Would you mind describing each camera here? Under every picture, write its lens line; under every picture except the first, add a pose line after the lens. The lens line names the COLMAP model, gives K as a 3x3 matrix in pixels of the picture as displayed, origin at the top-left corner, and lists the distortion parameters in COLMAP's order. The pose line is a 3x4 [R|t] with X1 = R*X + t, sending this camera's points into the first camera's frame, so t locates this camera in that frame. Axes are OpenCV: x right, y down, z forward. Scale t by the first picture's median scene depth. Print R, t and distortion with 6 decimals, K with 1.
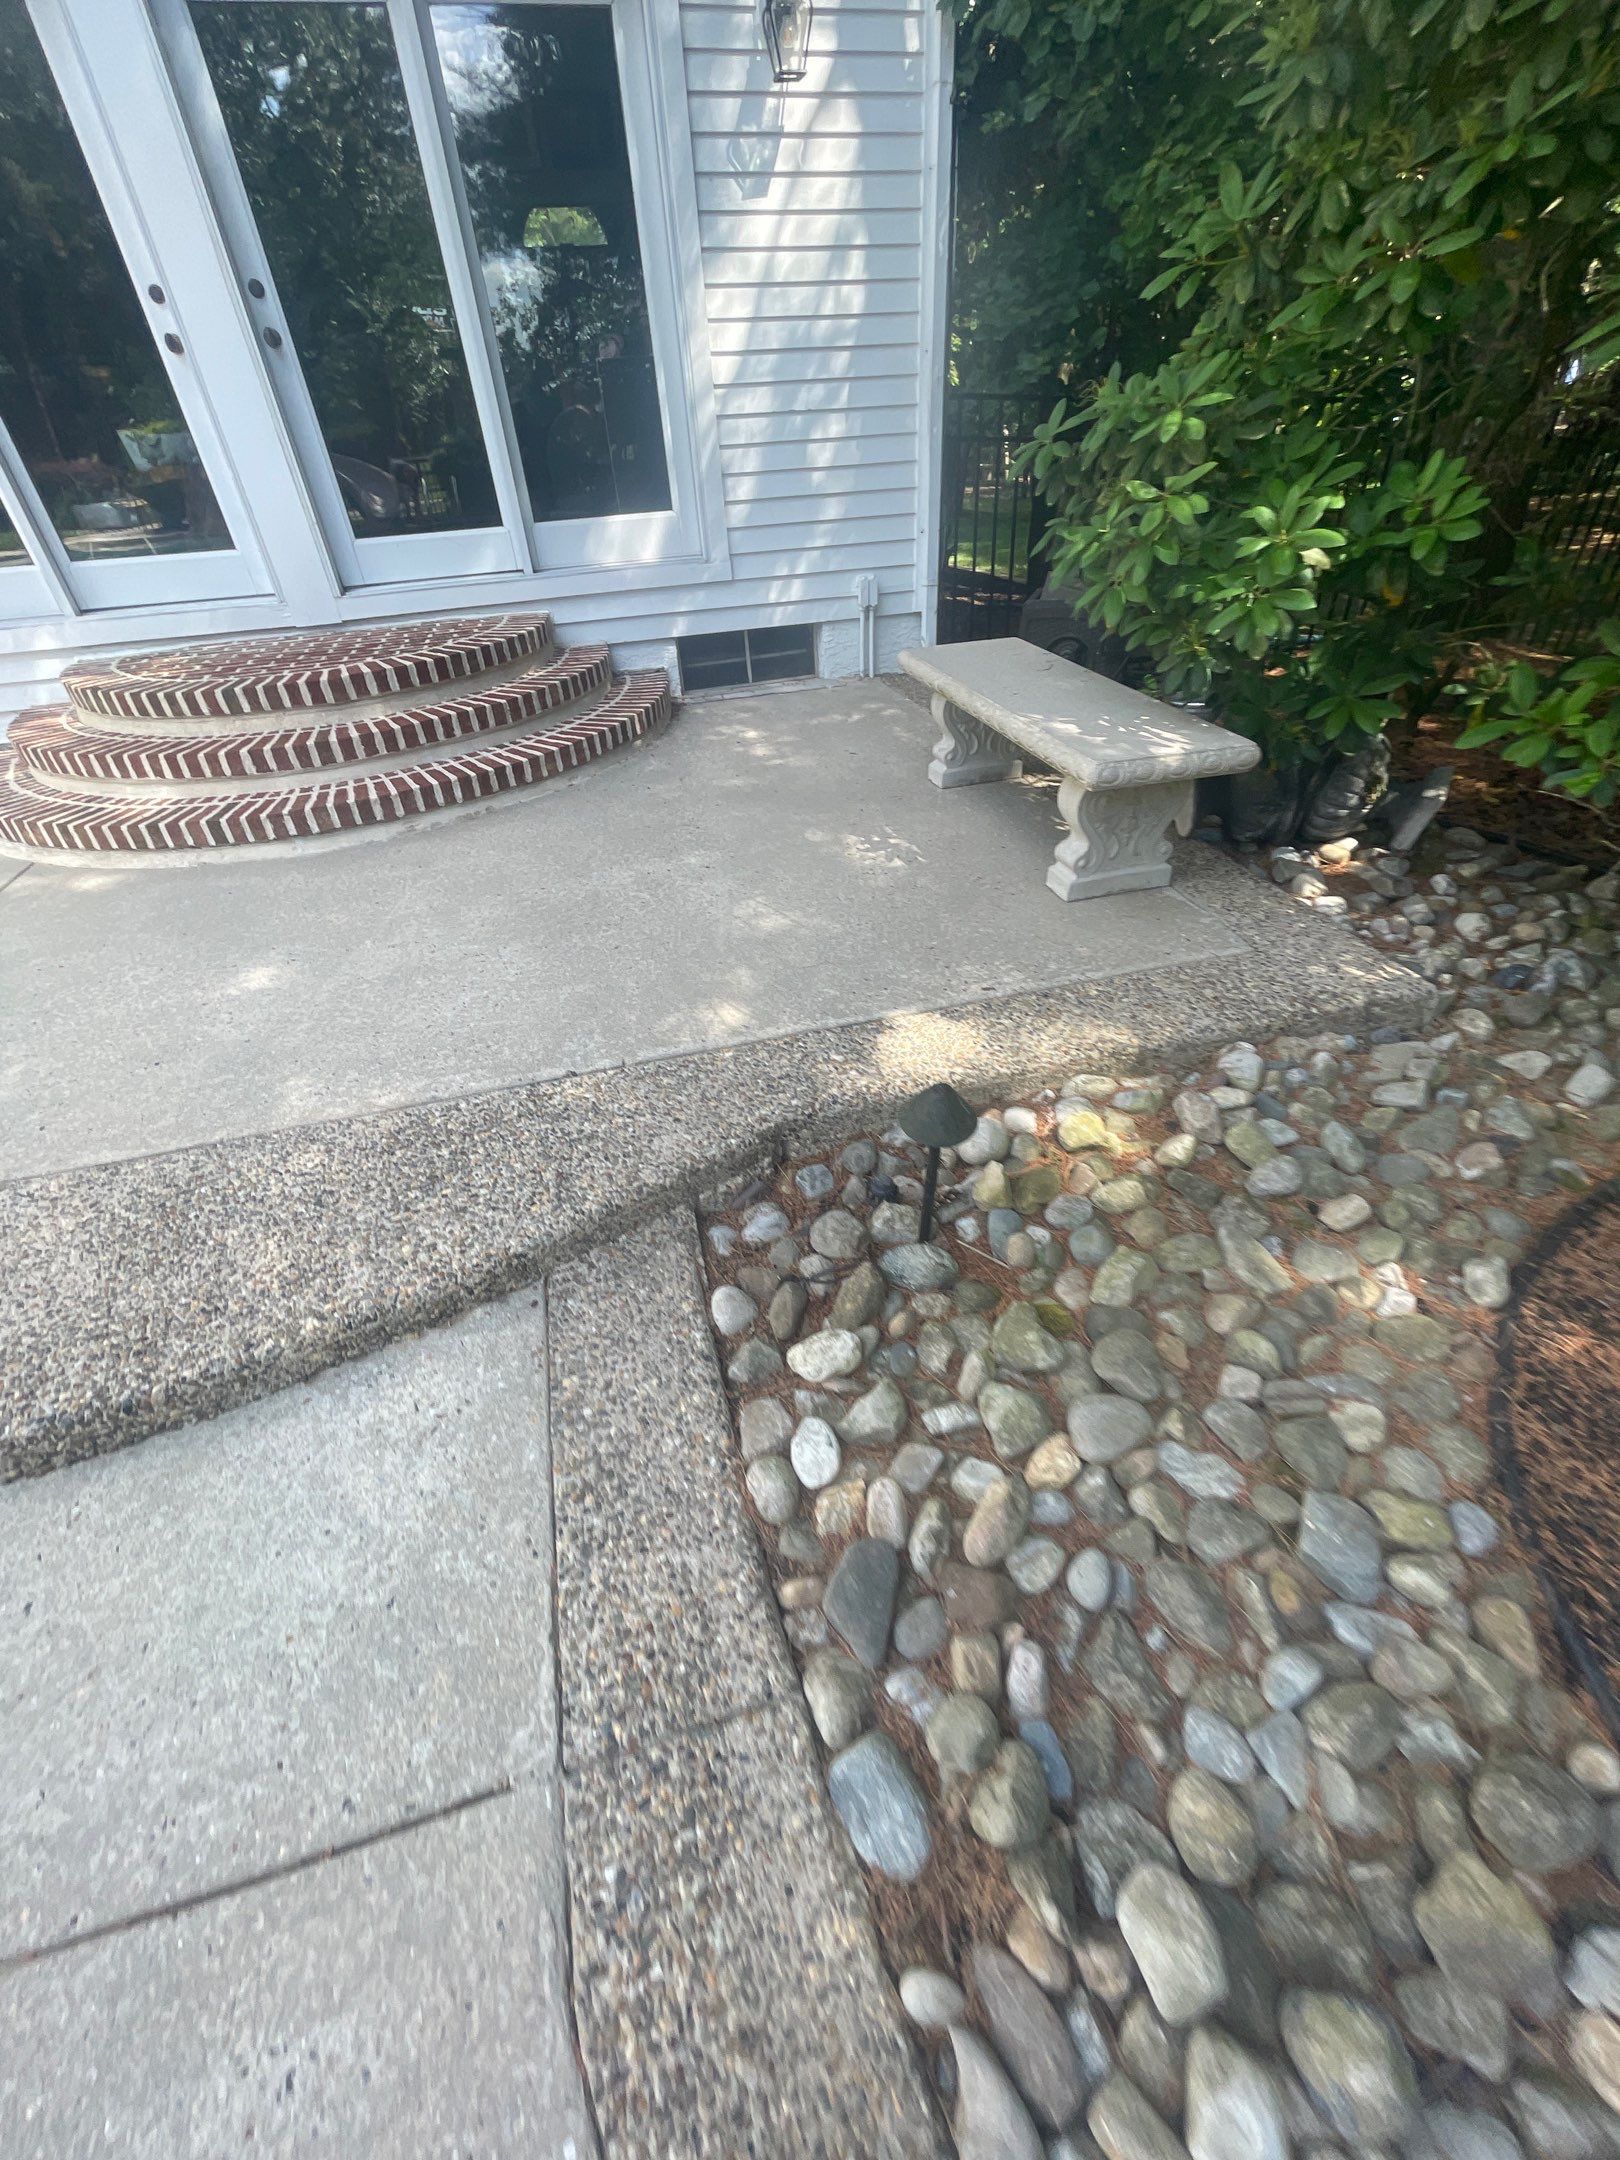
lens RADIAL K [[870.0, 0, 808.0], [0, 870.0, 1078.4], [0, 0, 1]] dist [-0.001964, 0.001785]
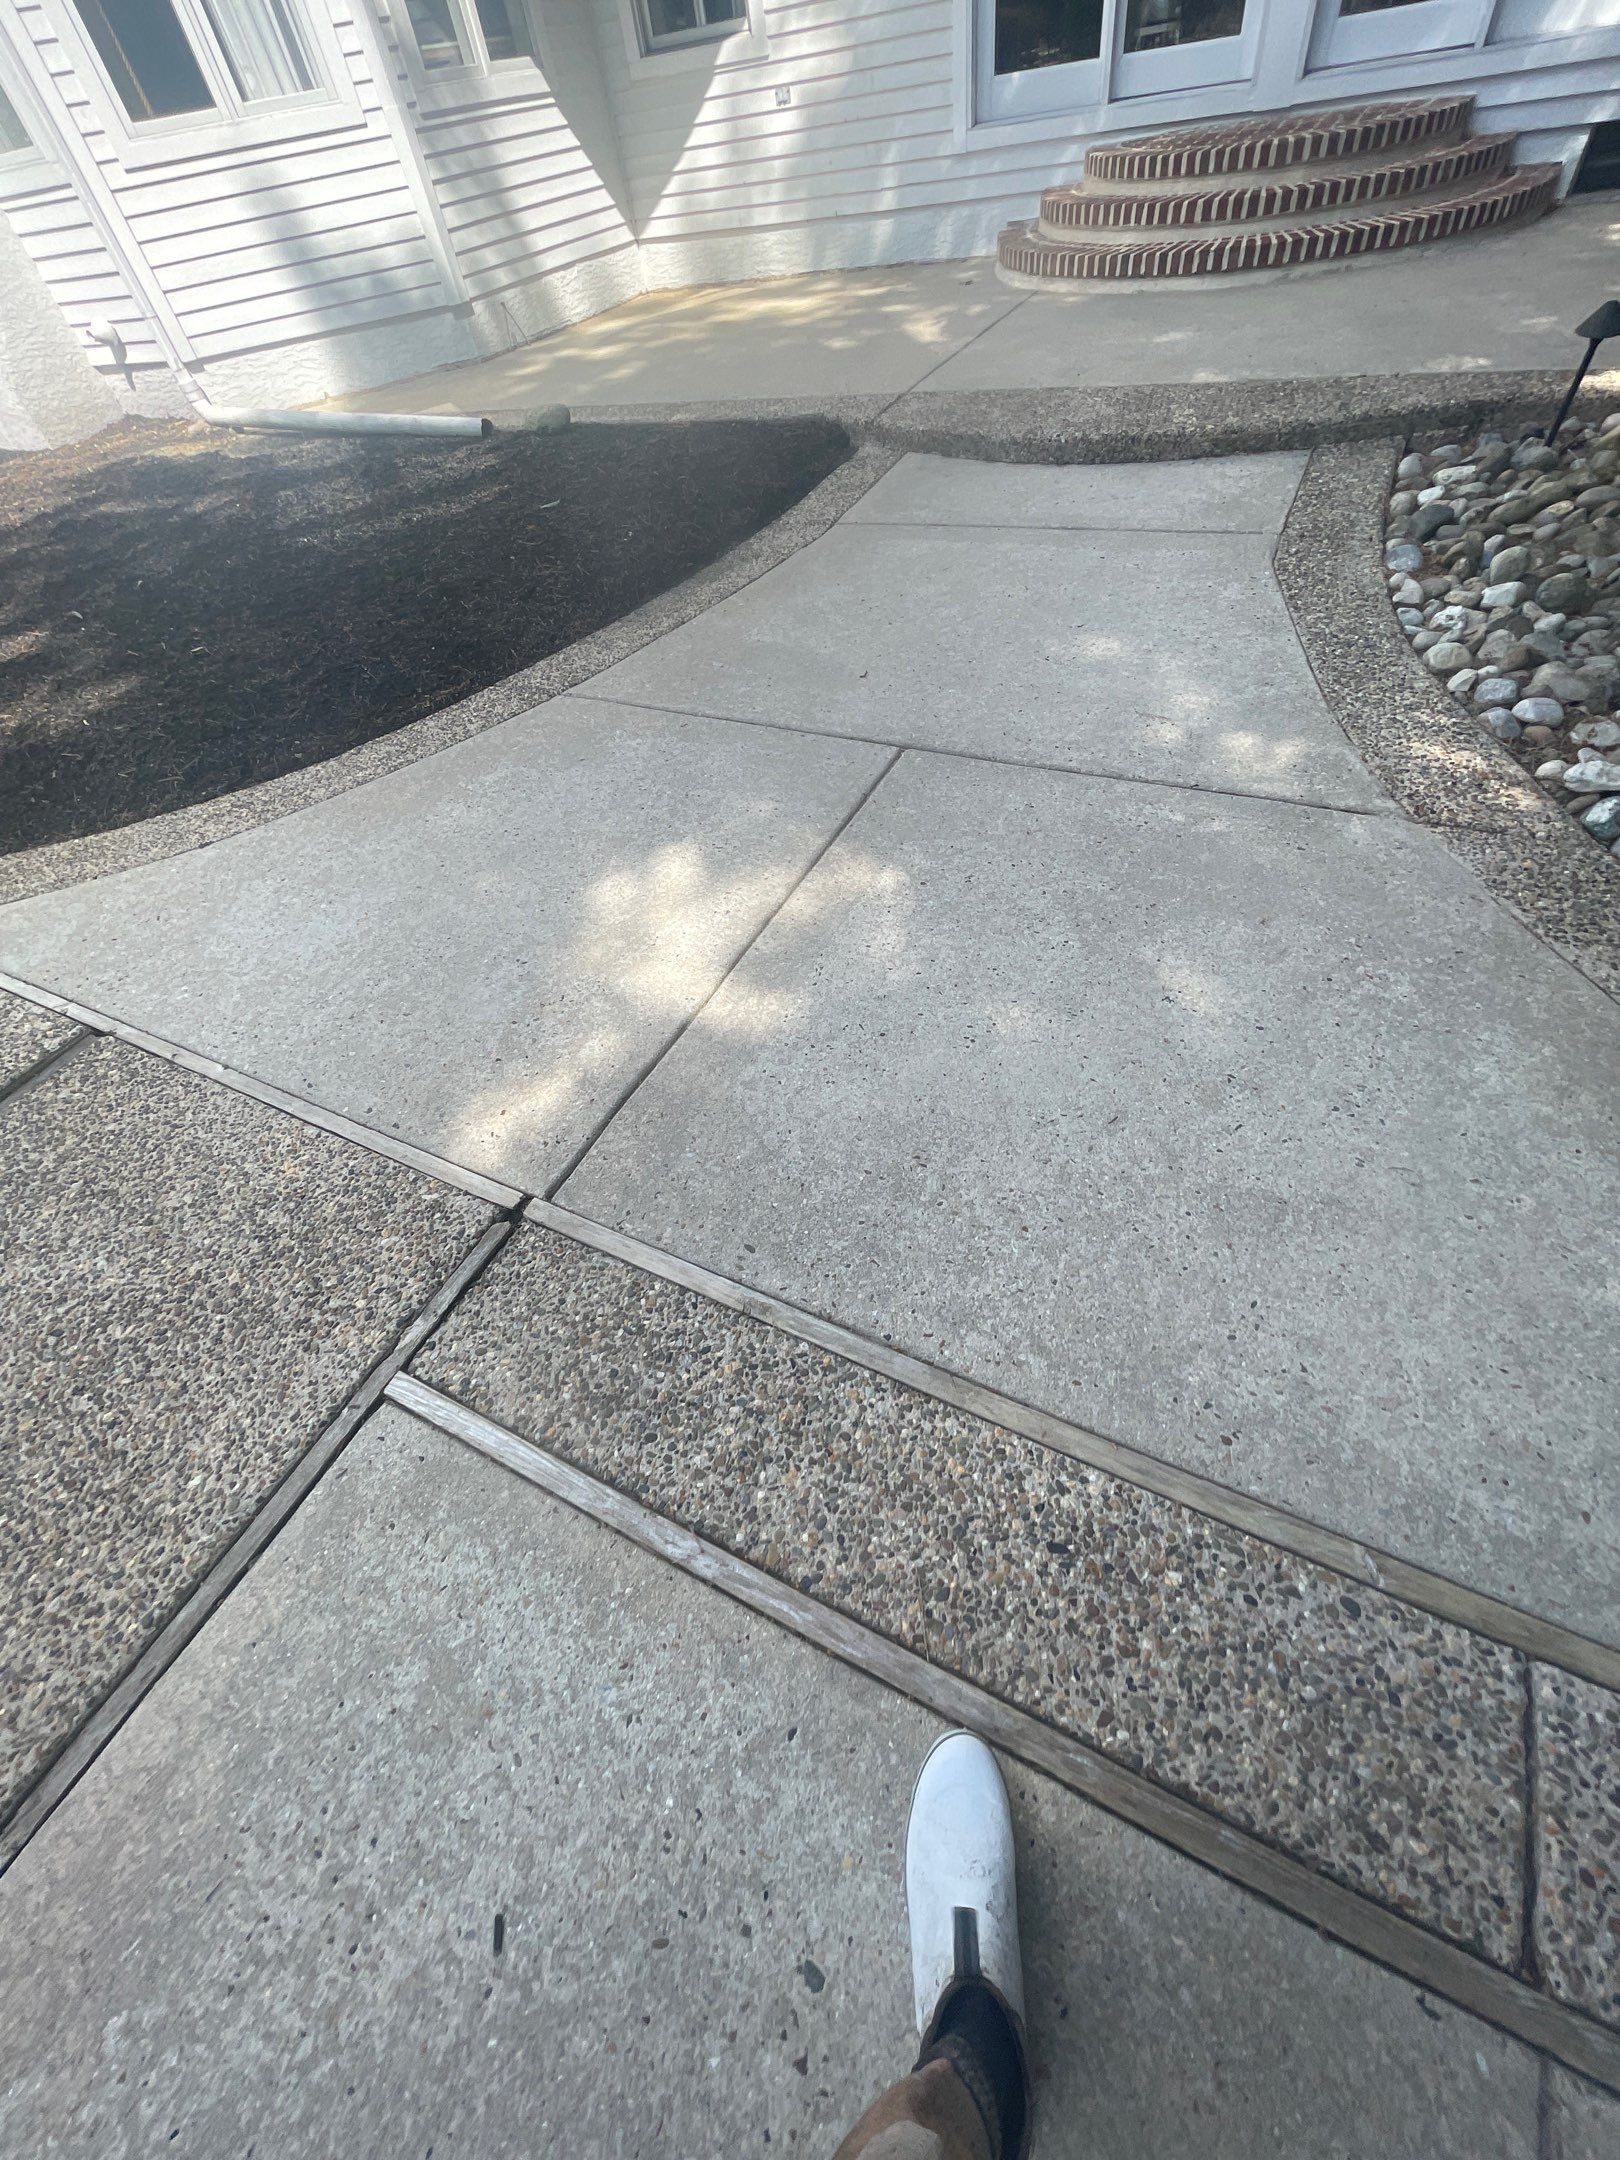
lens RADIAL K [[870.0, 0, 831.4], [0, 870.0, 1059.0], [0, 0, 1]] dist [-0.001964, 0.001785]
pose [[0.761061, 0.462469, -0.454872, 0.199403], [-0.319627, 0.877546, 0.357424, 0.540977], [0.564468, -0.126632, 0.815684, -0.694943]]
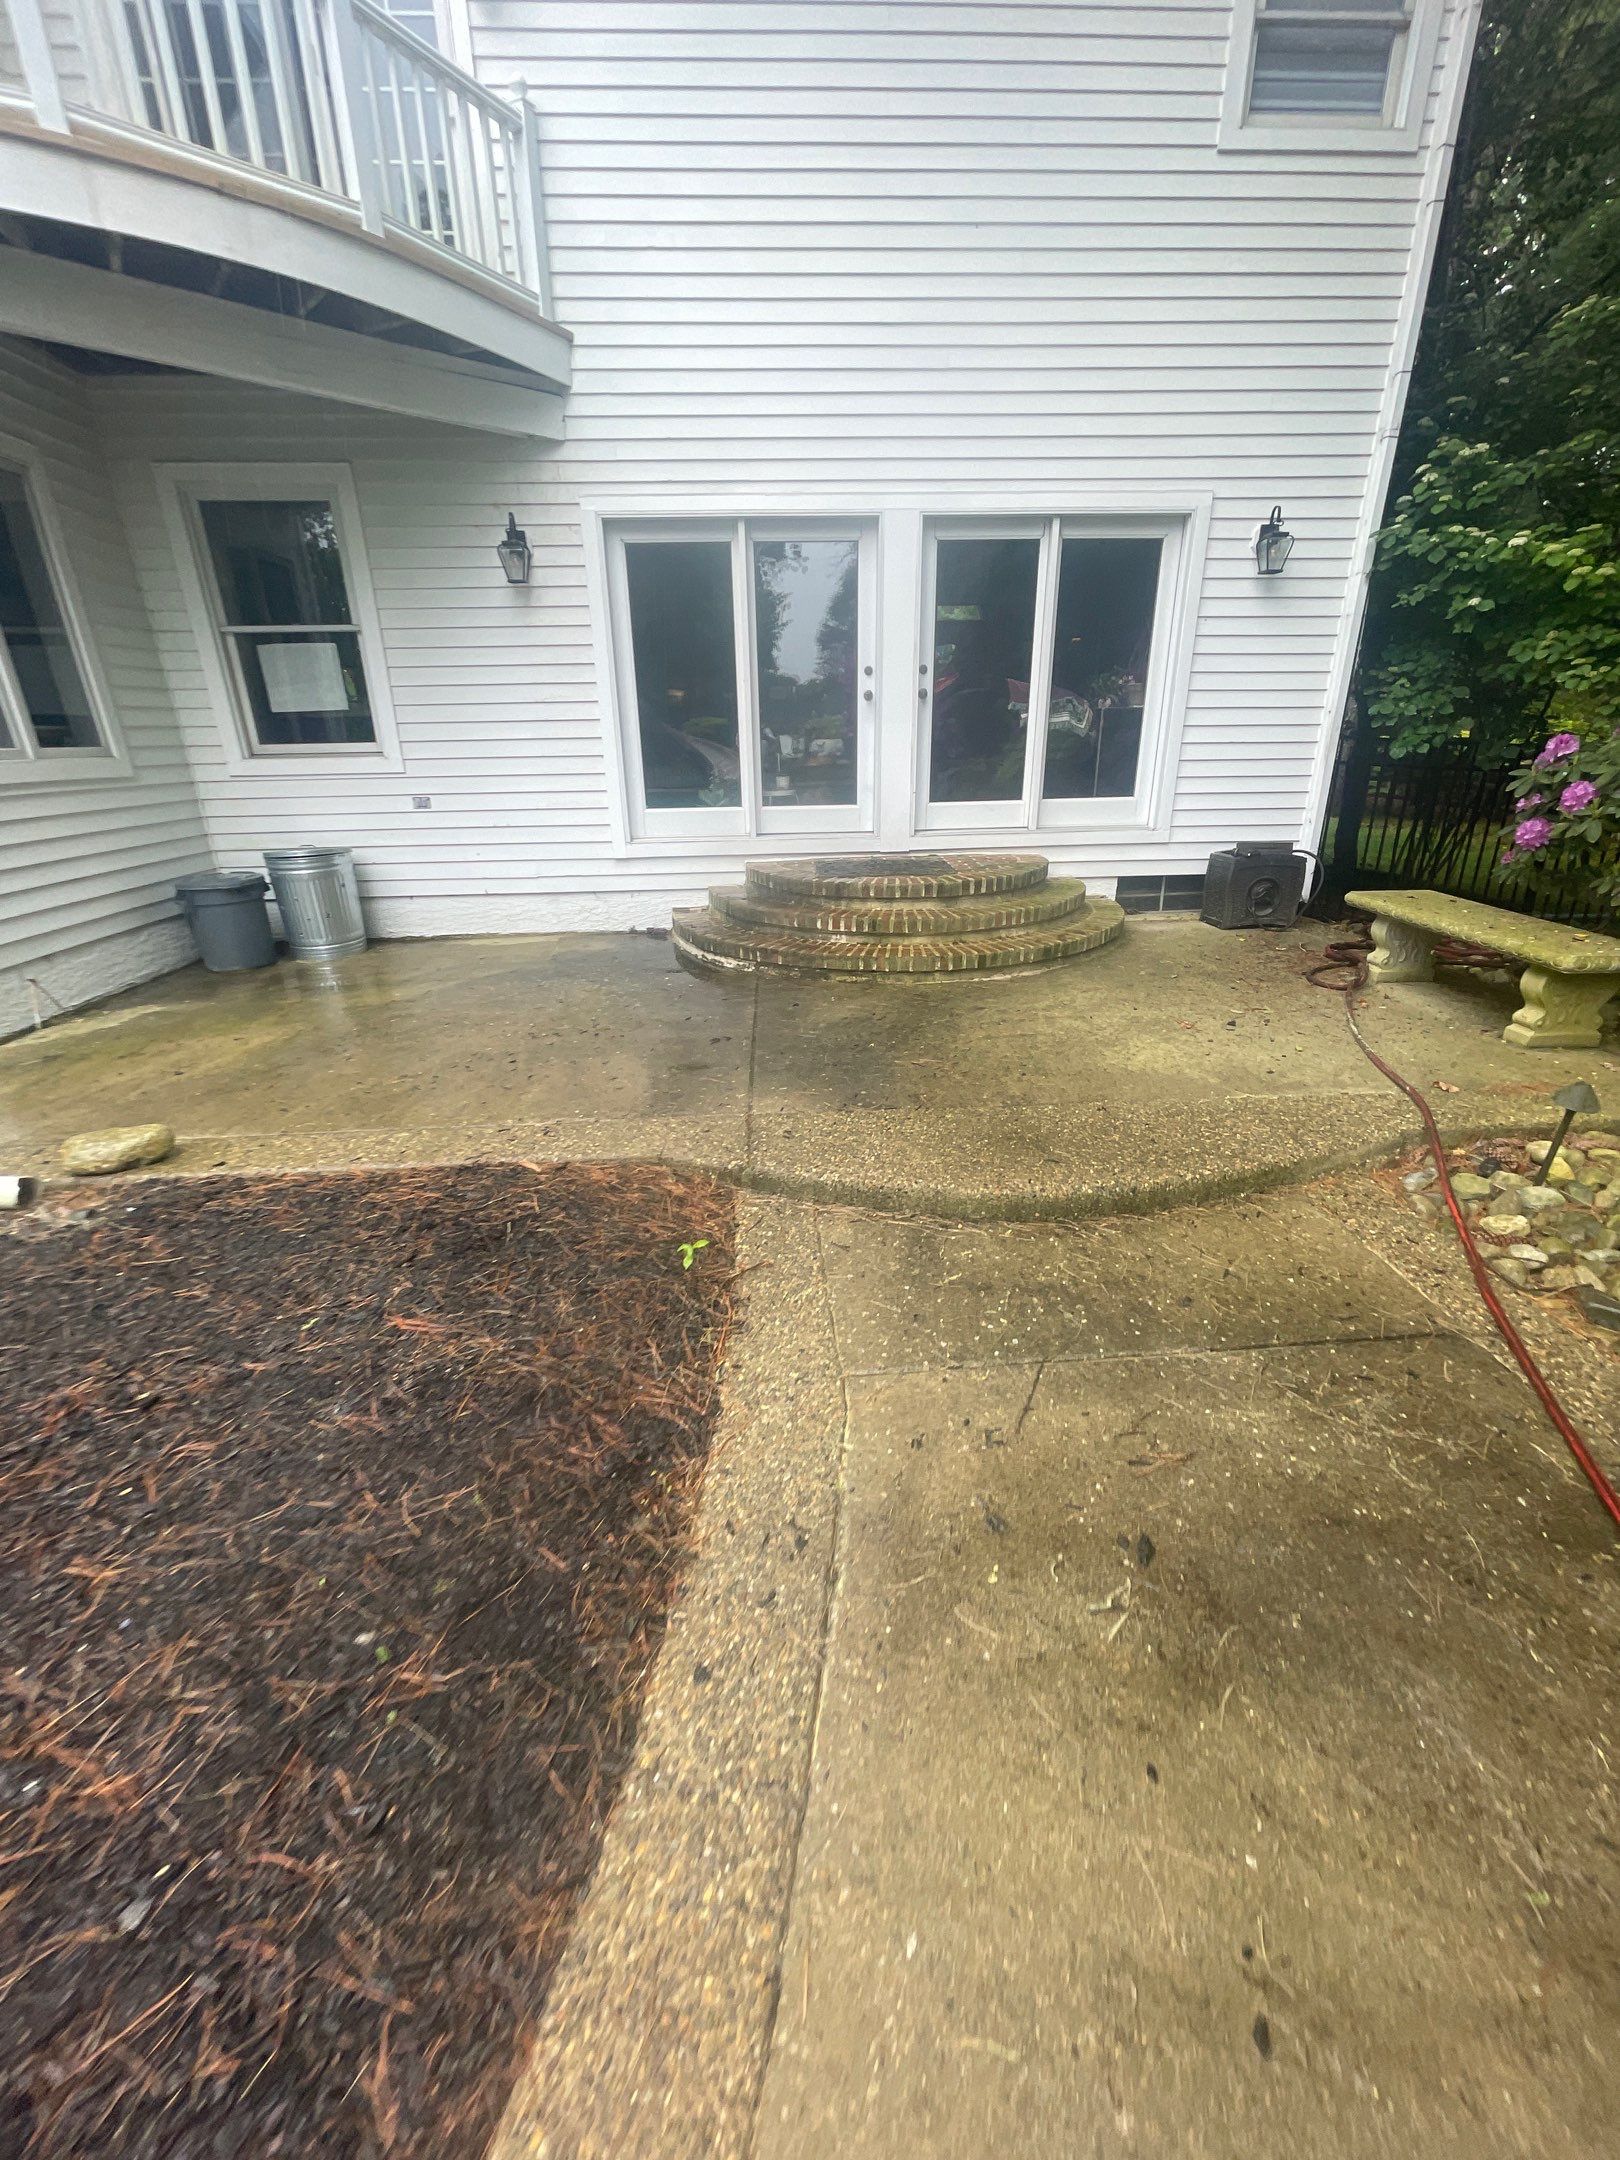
lens RADIAL K [[870.0, 0, 820.2], [0, 870.0, 1071.5], [0, 0, 1]] dist [-0.001964, 0.001785]
pose [[0.980501, 0.107602, -0.164435, -0.496443], [-0.146282, 0.958395, -0.245112, 0.293371], [0.131220, 0.264386, 0.955448, -0.449602]]
